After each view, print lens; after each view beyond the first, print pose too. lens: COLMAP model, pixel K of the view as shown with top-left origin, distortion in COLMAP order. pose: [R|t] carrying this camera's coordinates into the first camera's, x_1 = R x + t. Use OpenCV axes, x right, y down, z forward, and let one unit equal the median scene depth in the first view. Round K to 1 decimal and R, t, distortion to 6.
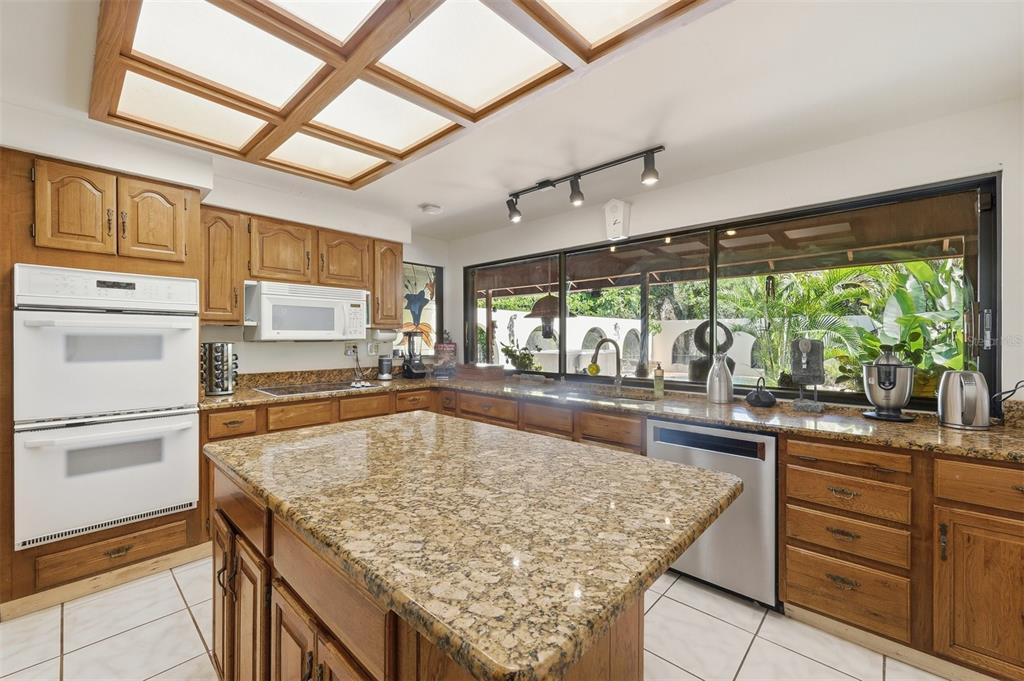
lens RADIAL K [[415.4, 0, 511.4], [0, 415.4, 336.8], [0, 0, 1]] dist [-0.000239, 0.000379]
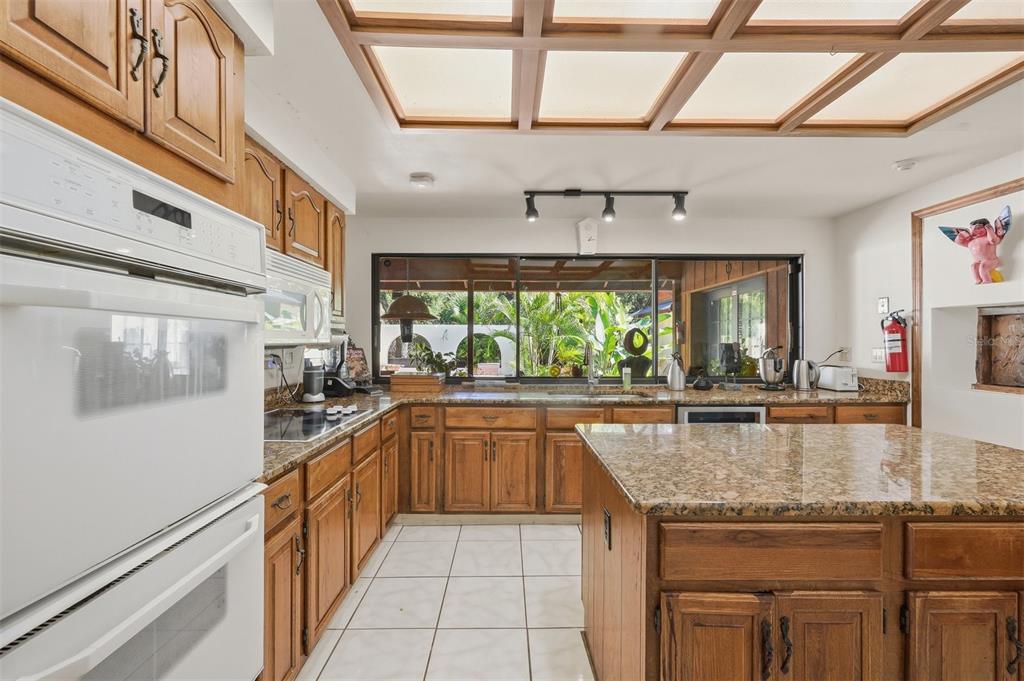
lens RADIAL K [[415.4, 0, 507.3], [0, 415.4, 340.1], [0, 0, 1]] dist [-0.000239, 0.000379]
pose [[0.726241, 0.002171, 0.687437, -0.865779], [-0.001405, 0.999998, -0.001674, -0.000029], [-0.687439, 0.000250, 0.726242, 0.426486]]
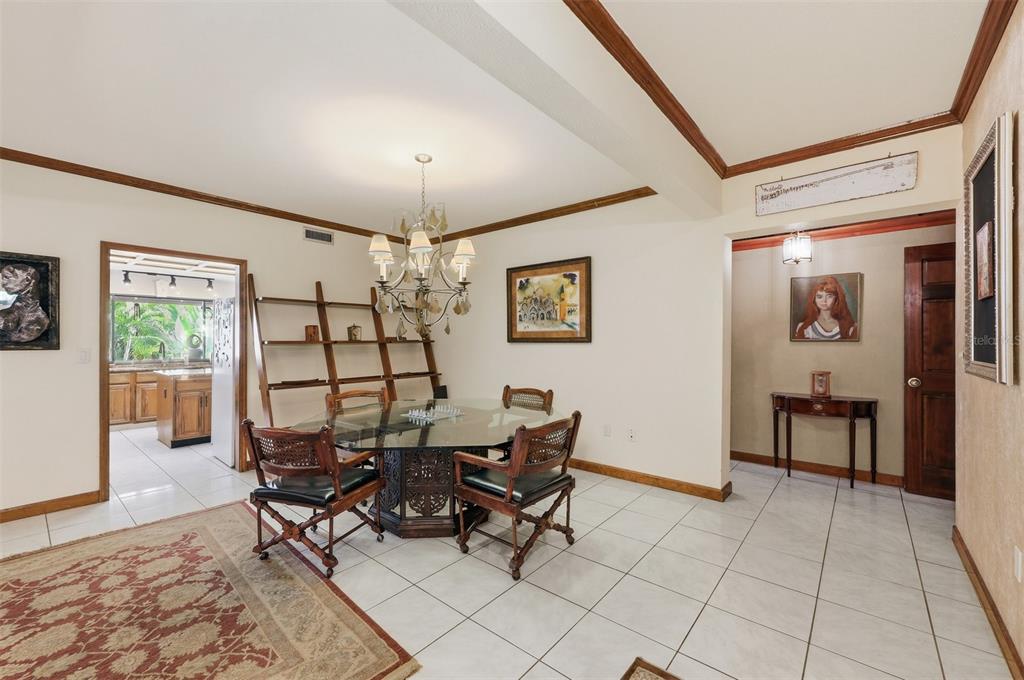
lens RADIAL K [[415.4, 0, 489.7], [0, 415.4, 338.5], [0, 0, 1]] dist [-0.000239, 0.000379]
pose [[-0.028645, 0.002745, 0.999586, -2.655469], [-0.000207, 0.999996, -0.002752, -0.015344], [-0.999590, -0.000286, -0.028644, -0.940588]]
